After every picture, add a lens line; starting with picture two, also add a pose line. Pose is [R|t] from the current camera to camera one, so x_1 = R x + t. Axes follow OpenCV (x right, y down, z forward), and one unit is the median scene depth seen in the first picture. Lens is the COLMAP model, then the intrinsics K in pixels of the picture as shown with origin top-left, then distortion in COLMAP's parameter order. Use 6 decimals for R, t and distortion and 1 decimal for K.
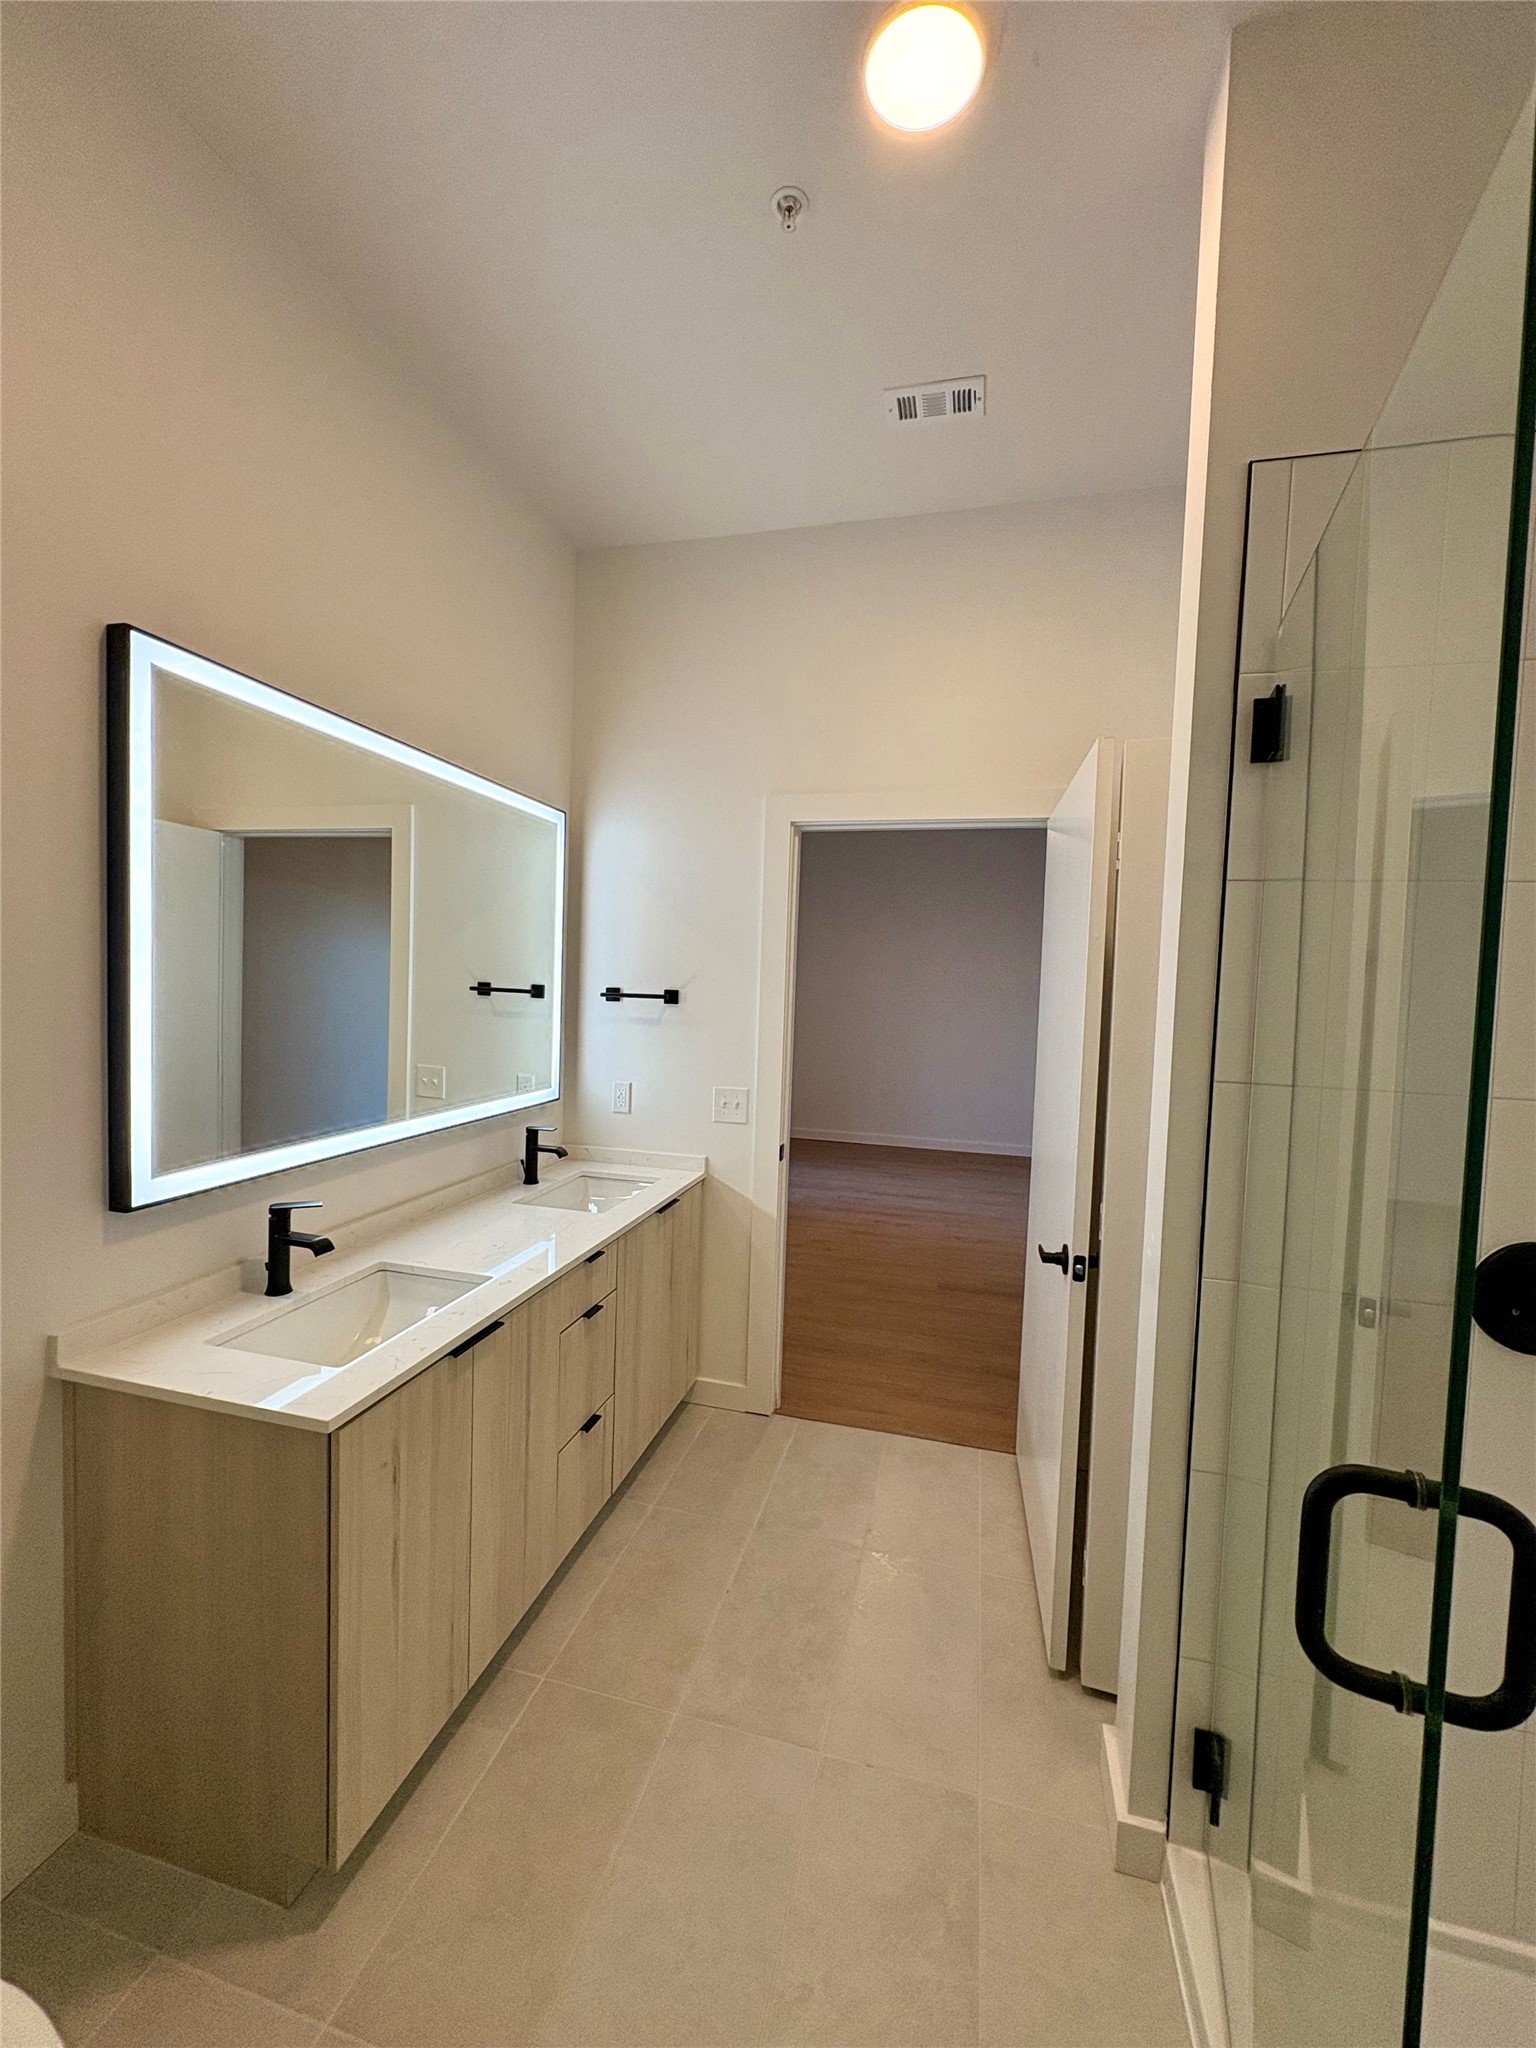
lens RADIAL K [[817.5, 0, 765.3], [0, 817.5, 1021.4], [0, 0, 1]] dist [0.000041, 0.001500]
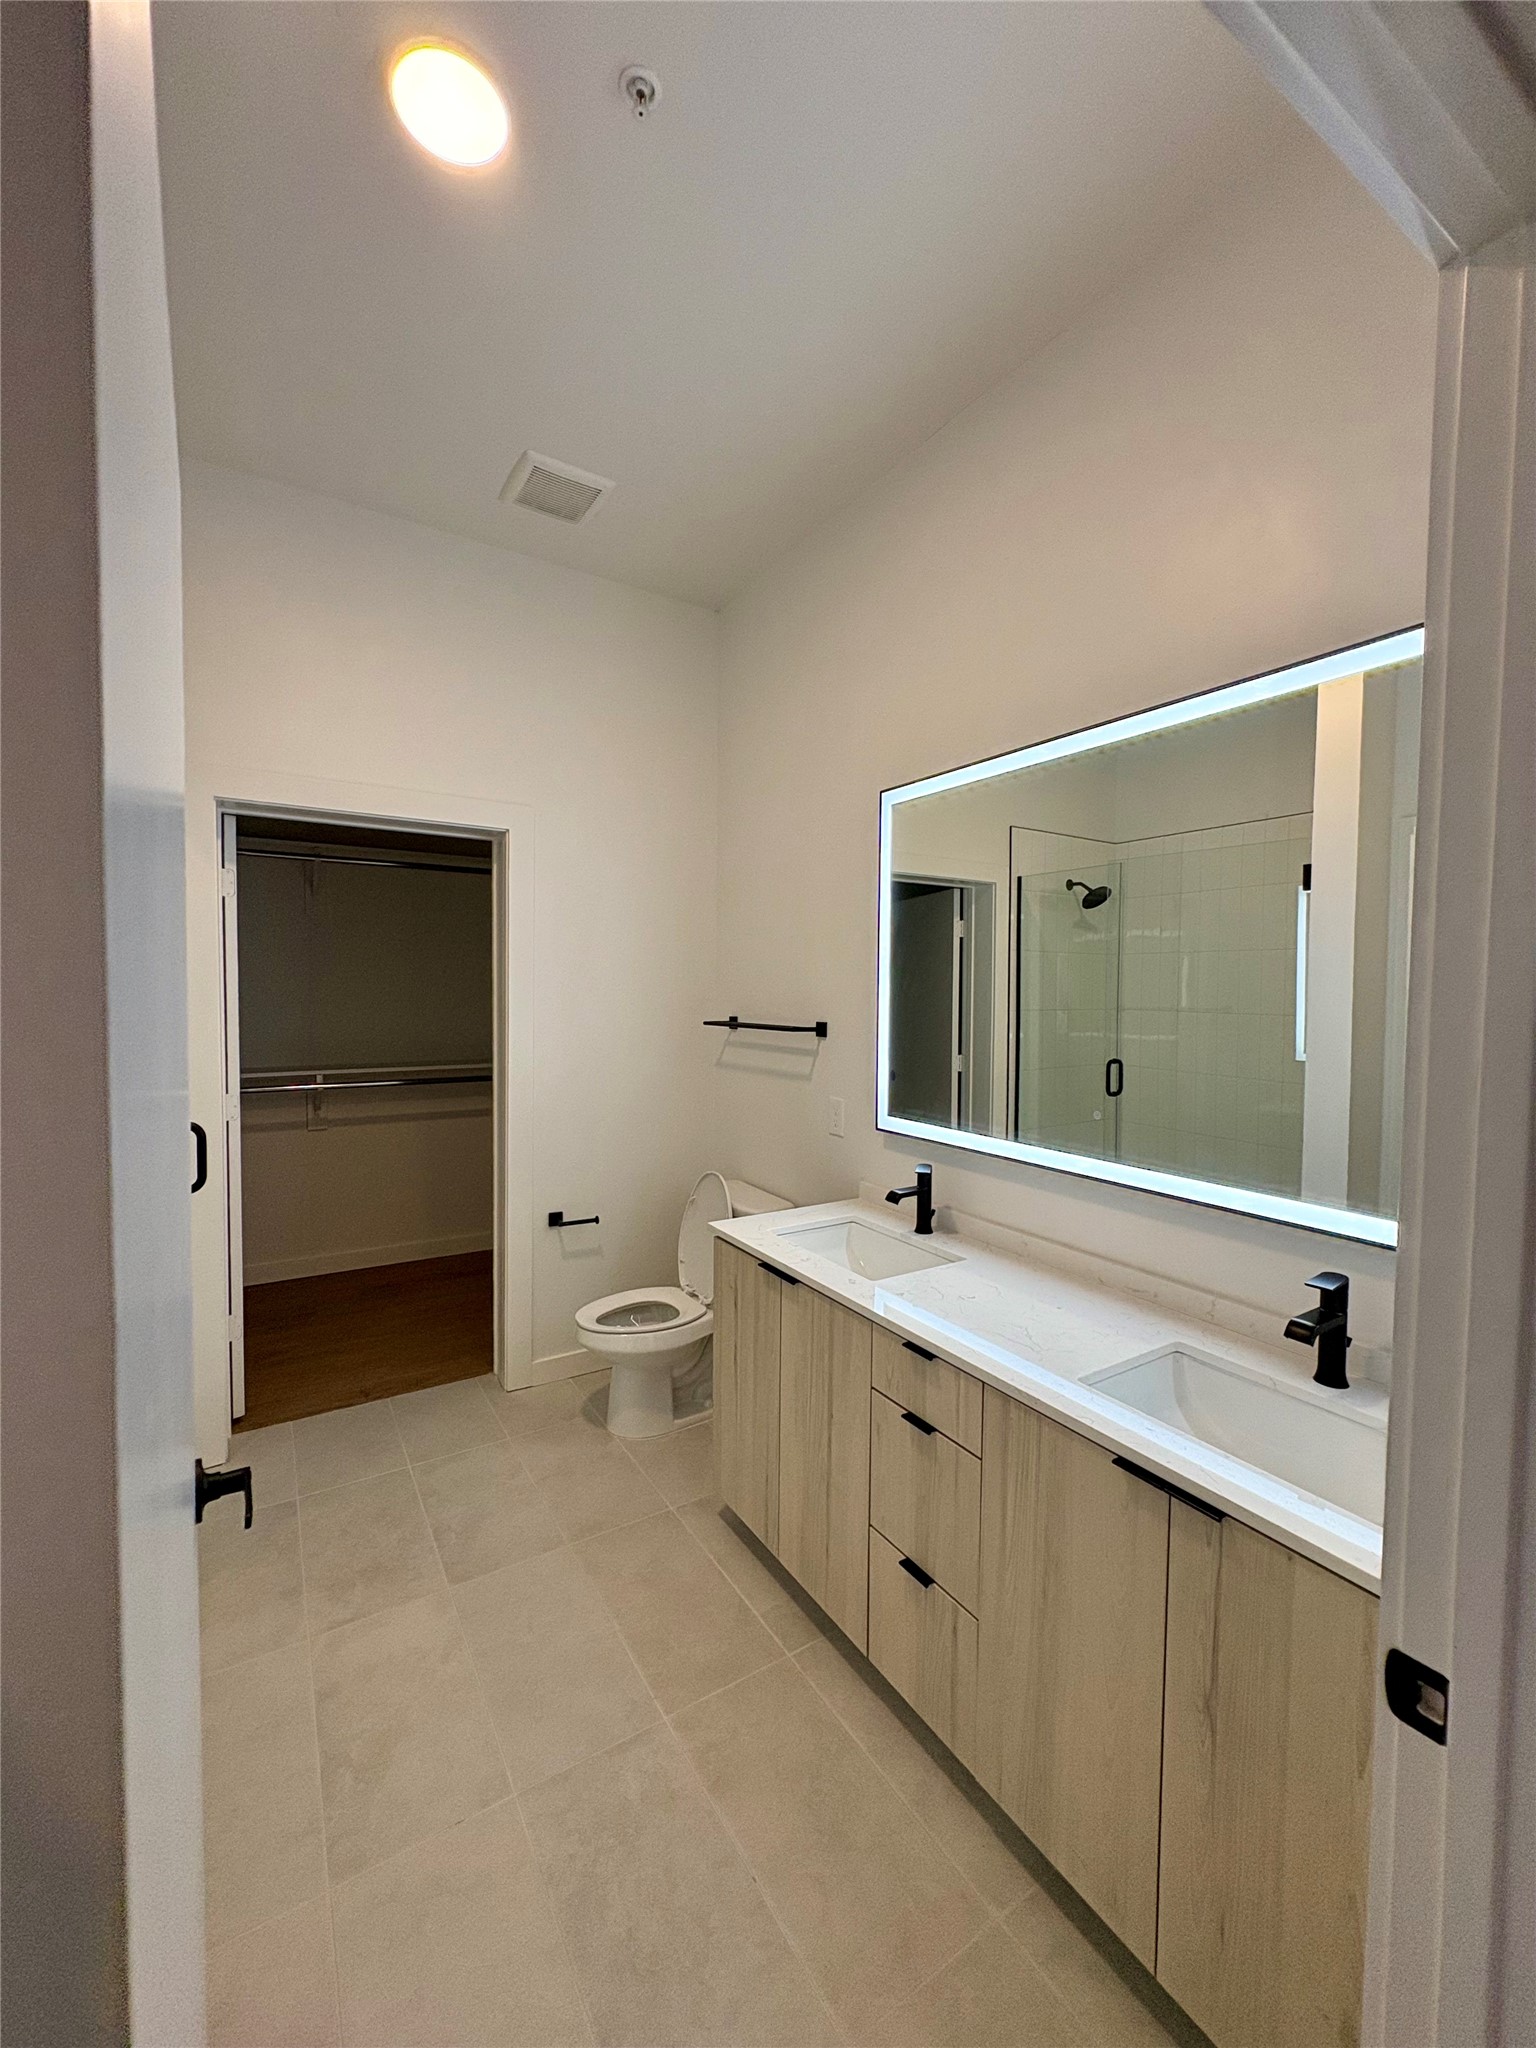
lens RADIAL K [[817.5, 0, 759.8], [0, 817.5, 1018.6], [0, 0, 1]] dist [0.000041, 0.001500]
pose [[-0.685538, -0.011657, -0.727943, 0.511675], [-0.068882, 0.996425, 0.048913, -0.050414], [0.724771, 0.083674, -0.683891, 1.595413]]
